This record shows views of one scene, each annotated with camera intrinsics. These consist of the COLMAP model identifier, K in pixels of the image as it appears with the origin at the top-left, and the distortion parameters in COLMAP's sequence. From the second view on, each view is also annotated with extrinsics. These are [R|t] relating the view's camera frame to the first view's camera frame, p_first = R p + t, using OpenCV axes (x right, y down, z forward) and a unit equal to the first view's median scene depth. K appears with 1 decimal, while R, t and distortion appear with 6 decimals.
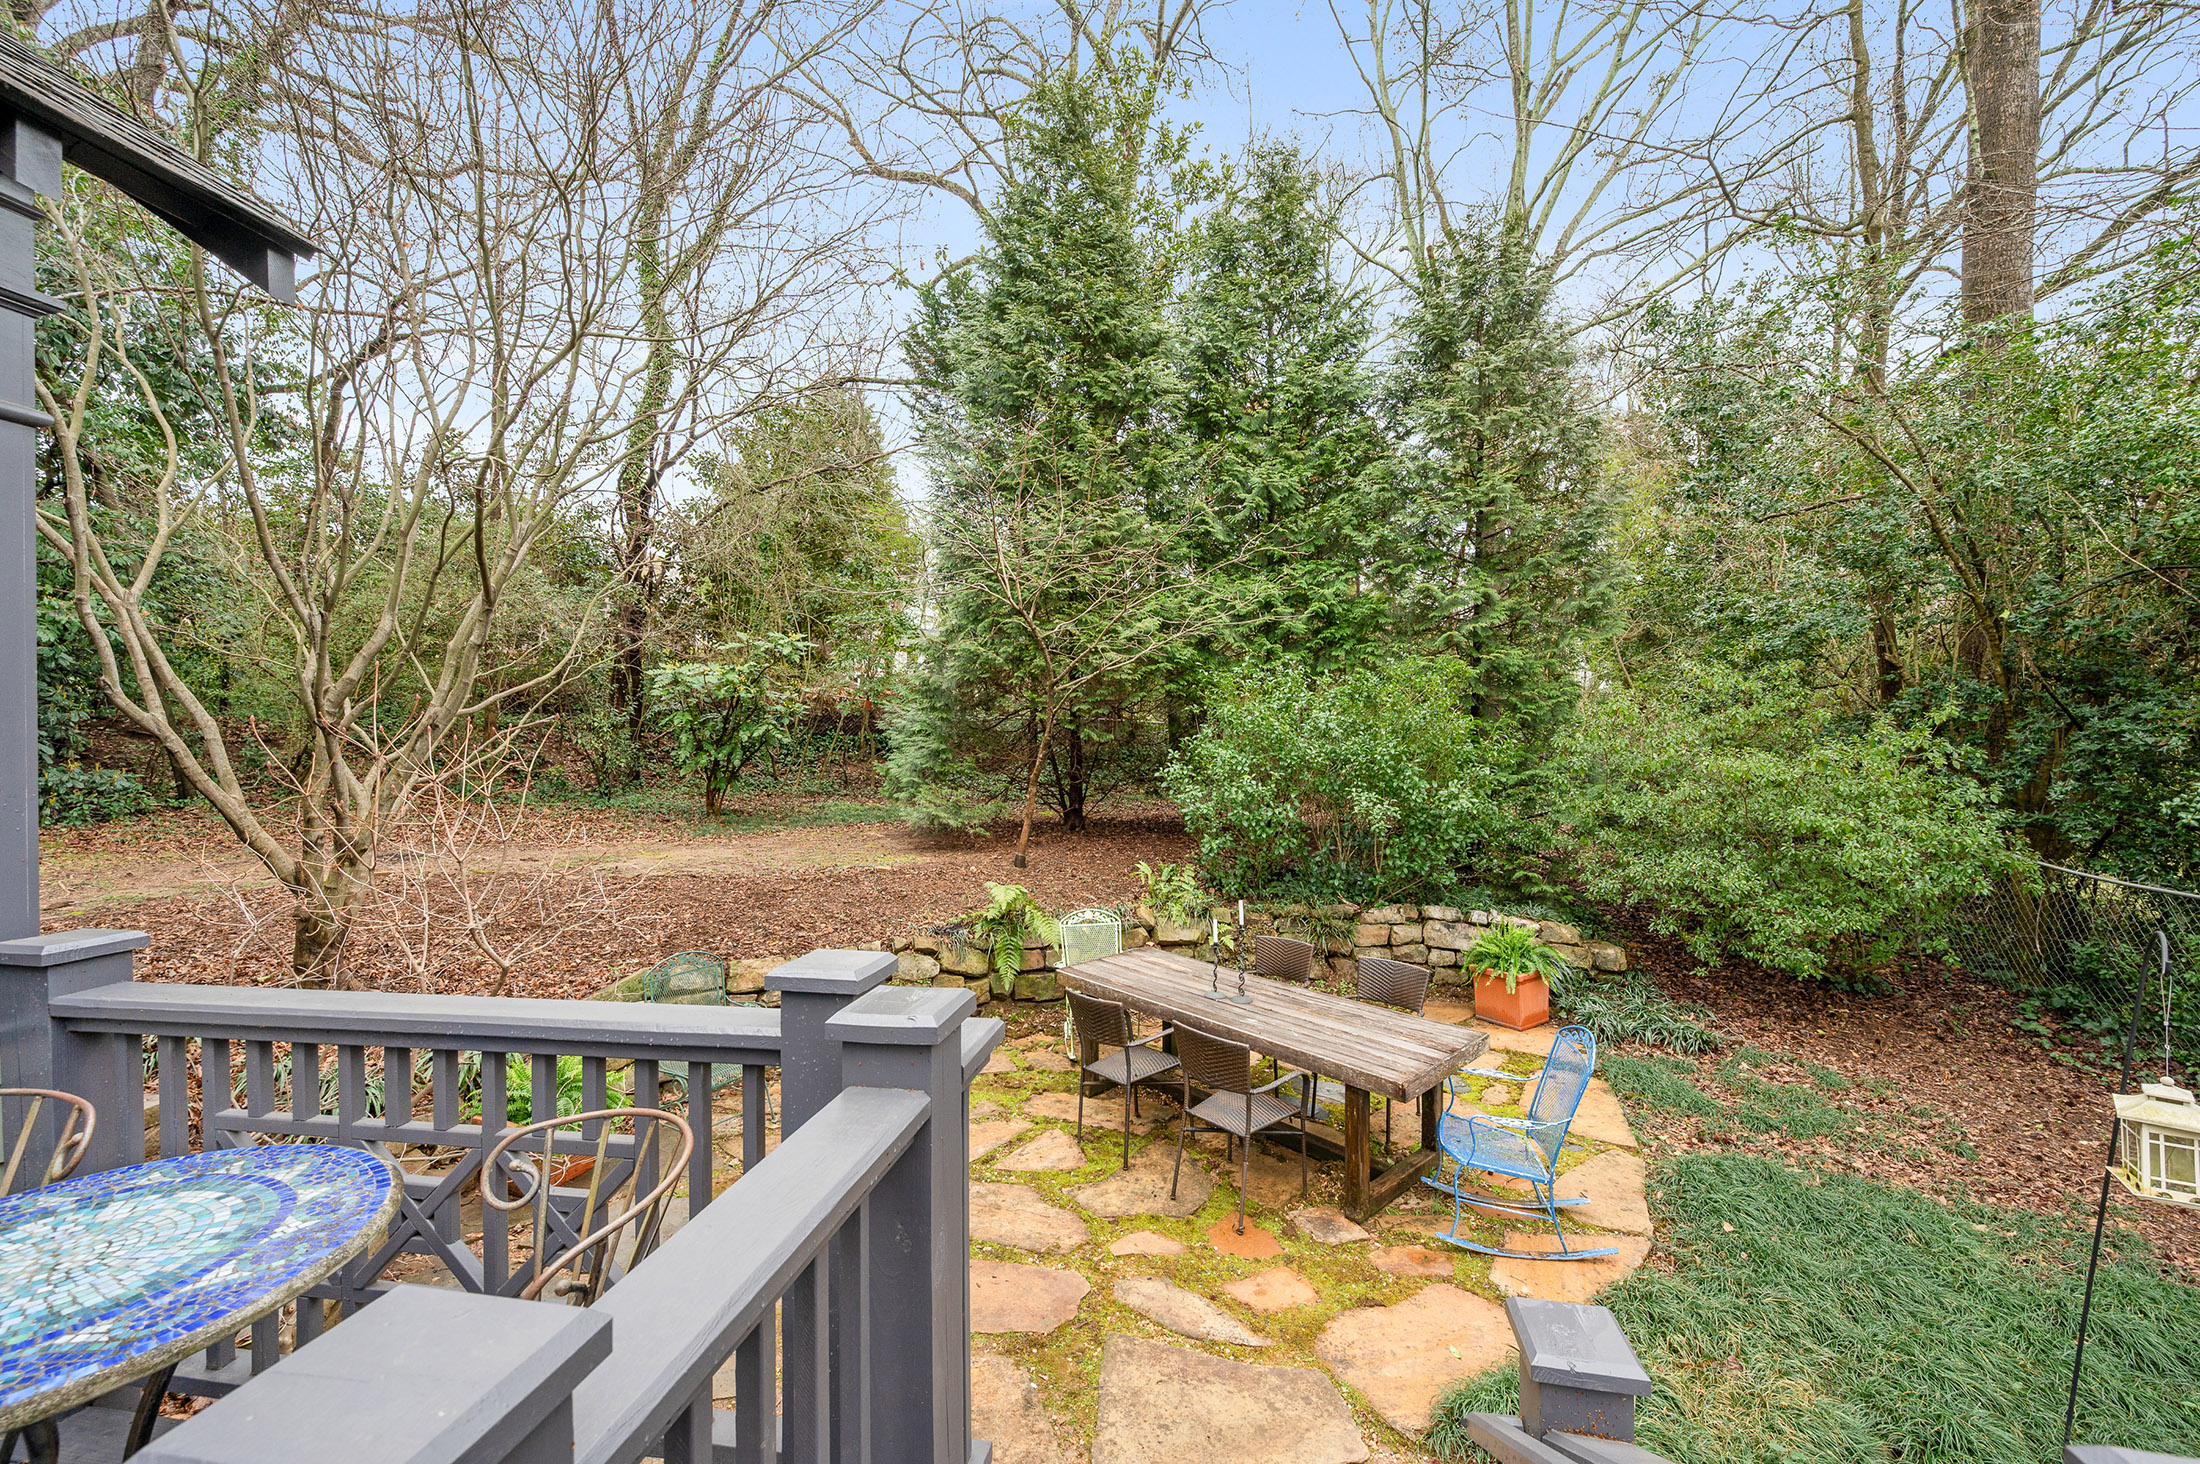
lens RADIAL K [[866.8, 0, 1114.6], [0, 866.8, 754.2], [0, 0, 1]] dist [0.001501, 0.000228]
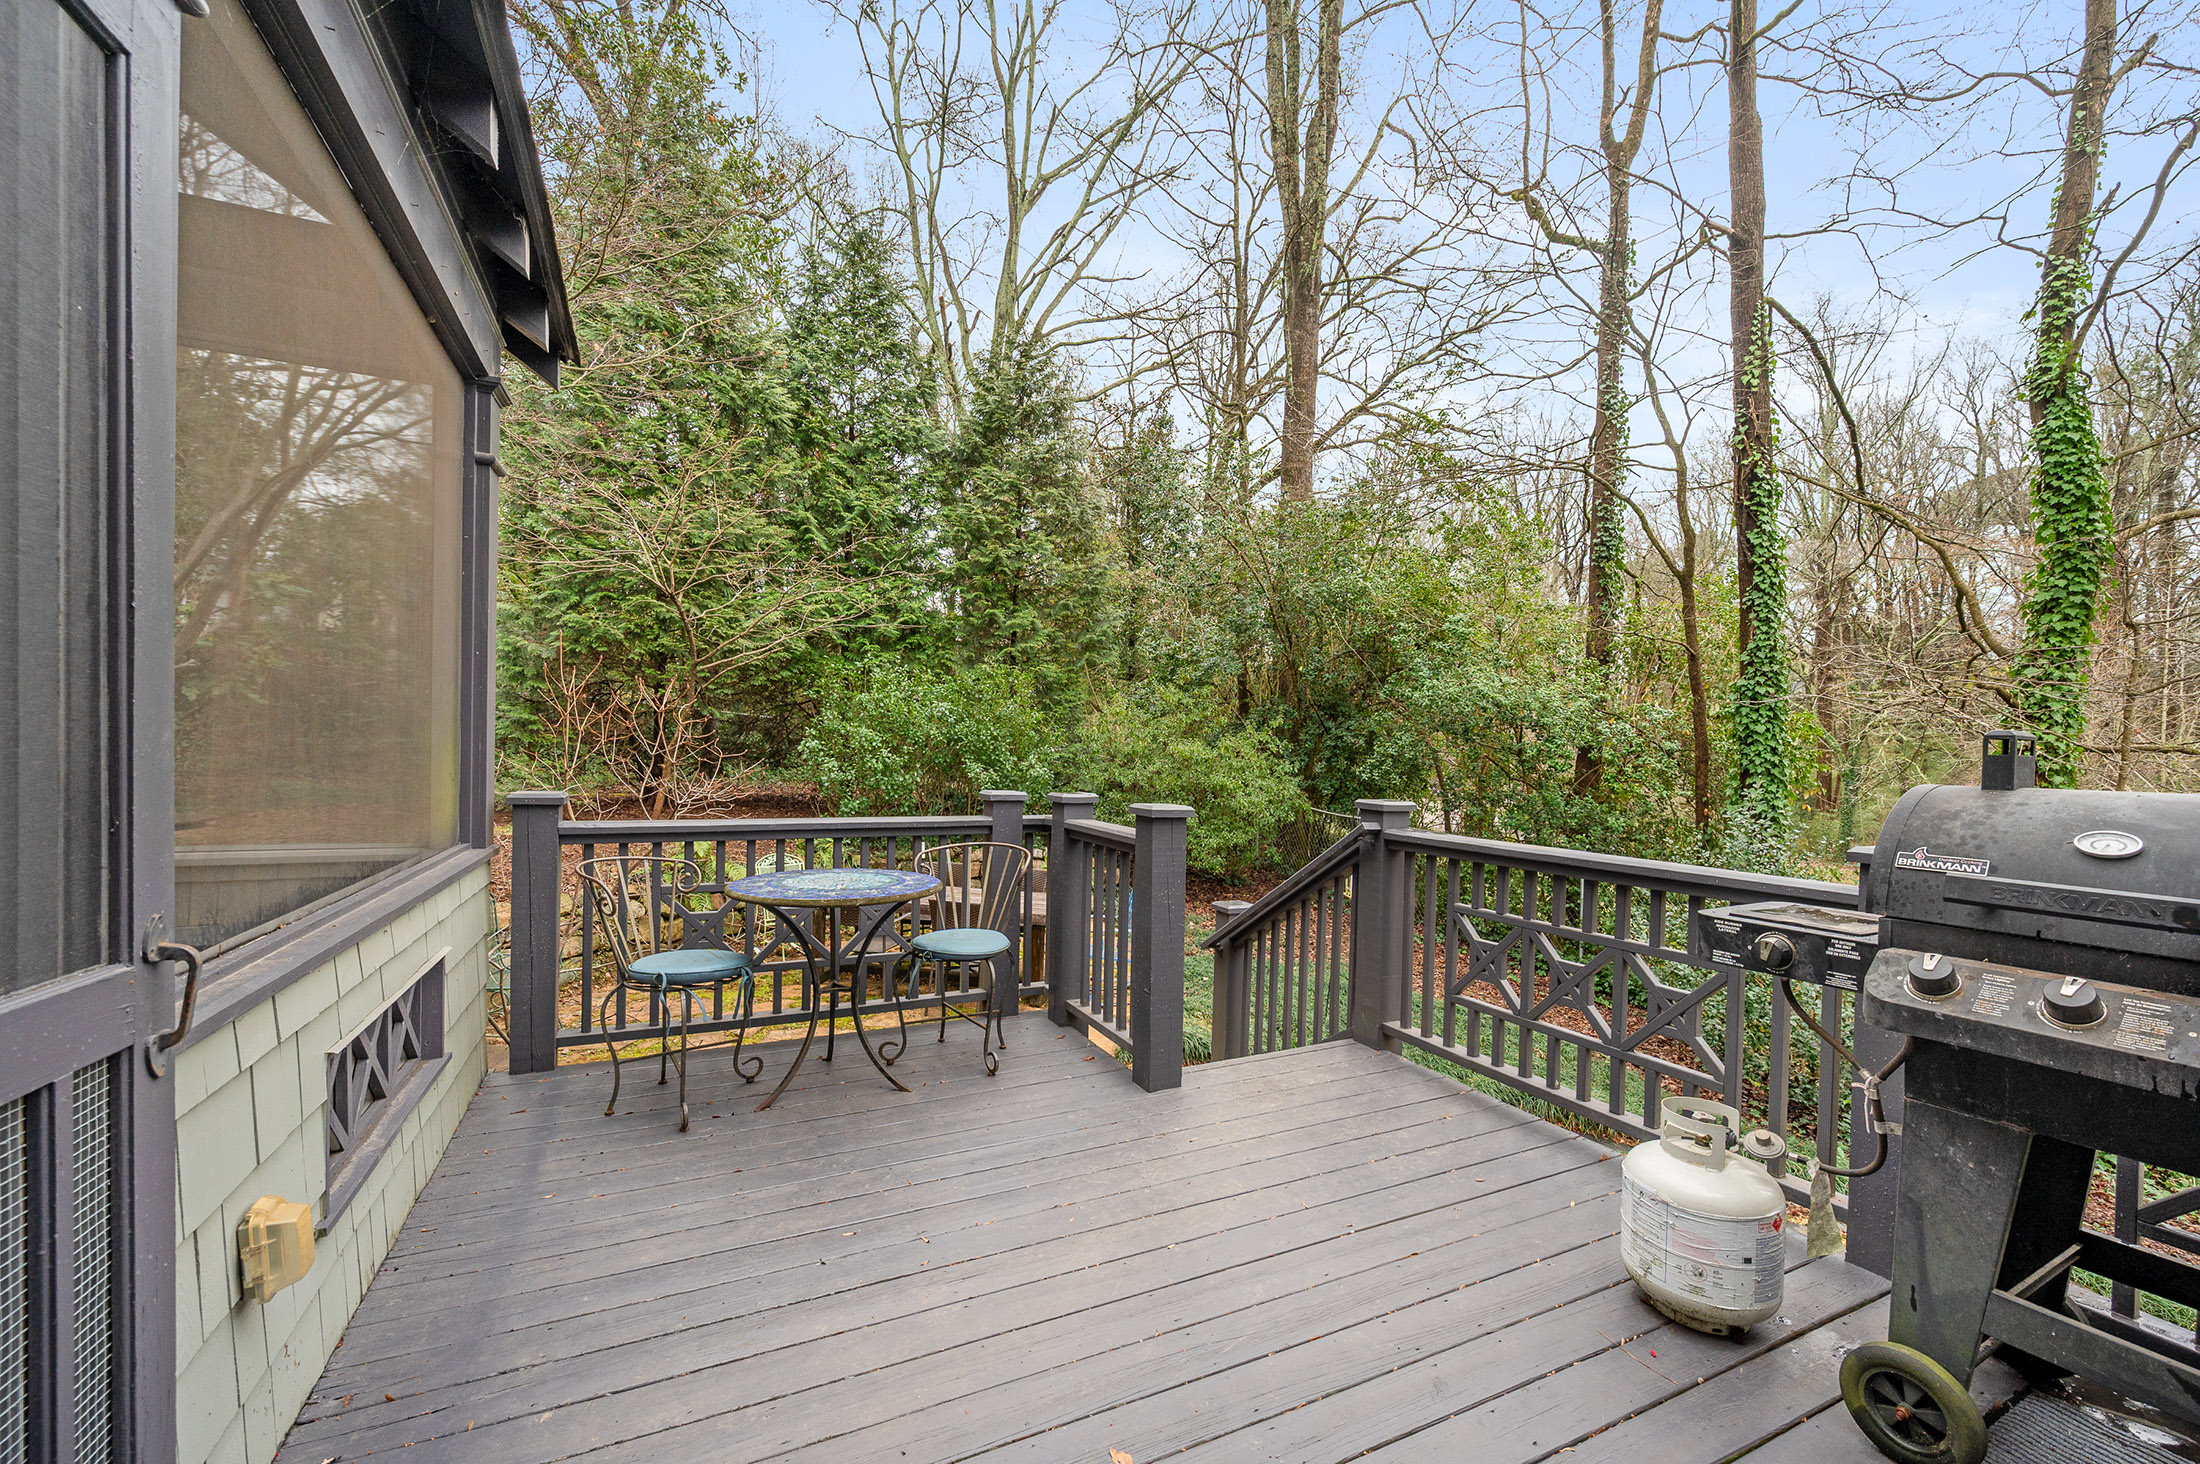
lens RADIAL K [[866.8, 0, 1114.6], [0, 866.8, 754.2], [0, 0, 1]] dist [0.001501, 0.000228]
pose [[0.820339, 0.018828, 0.571567, -0.331286], [-0.025901, 0.999656, 0.004245, 0.018803], [-0.571291, -0.018286, 0.820544, -0.269090]]
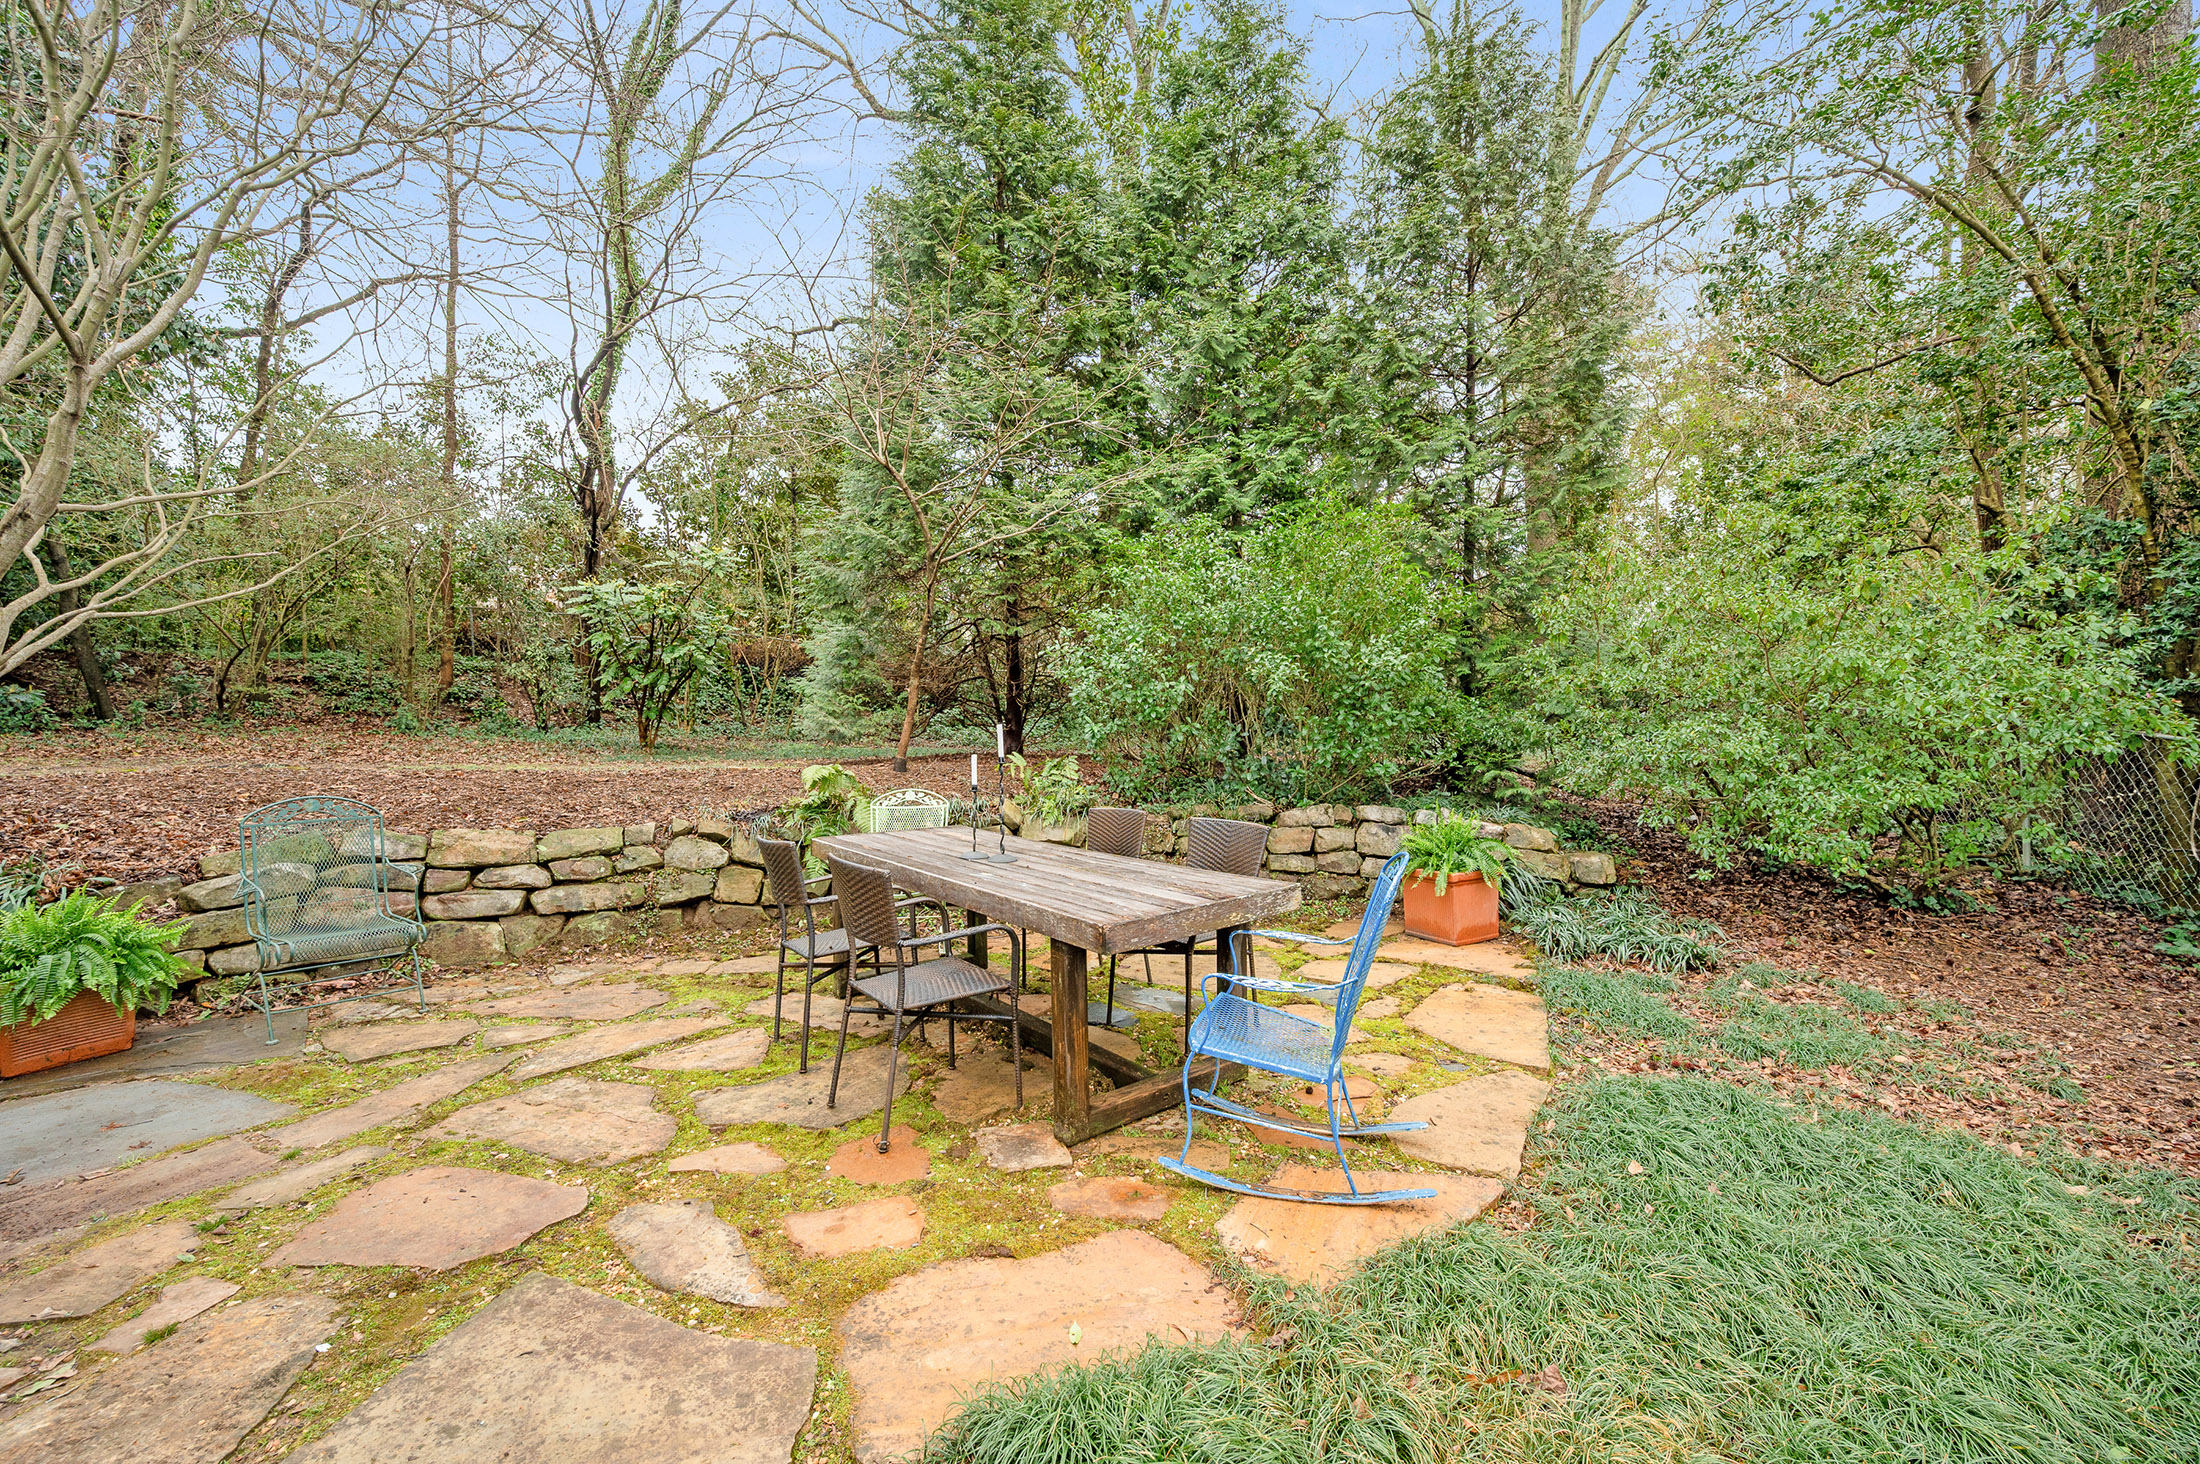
lens RADIAL K [[877.6, 0, 1100.9], [0, 877.6, 744.5], [0, 0, 1]] dist [0.002059, 0.000389]
pose [[0.996662, -0.001719, -0.081618, 0.213817], [0.001775, 0.999998, 0.000615, 0.135801], [0.081617, -0.000758, 0.996663, 0.191732]]
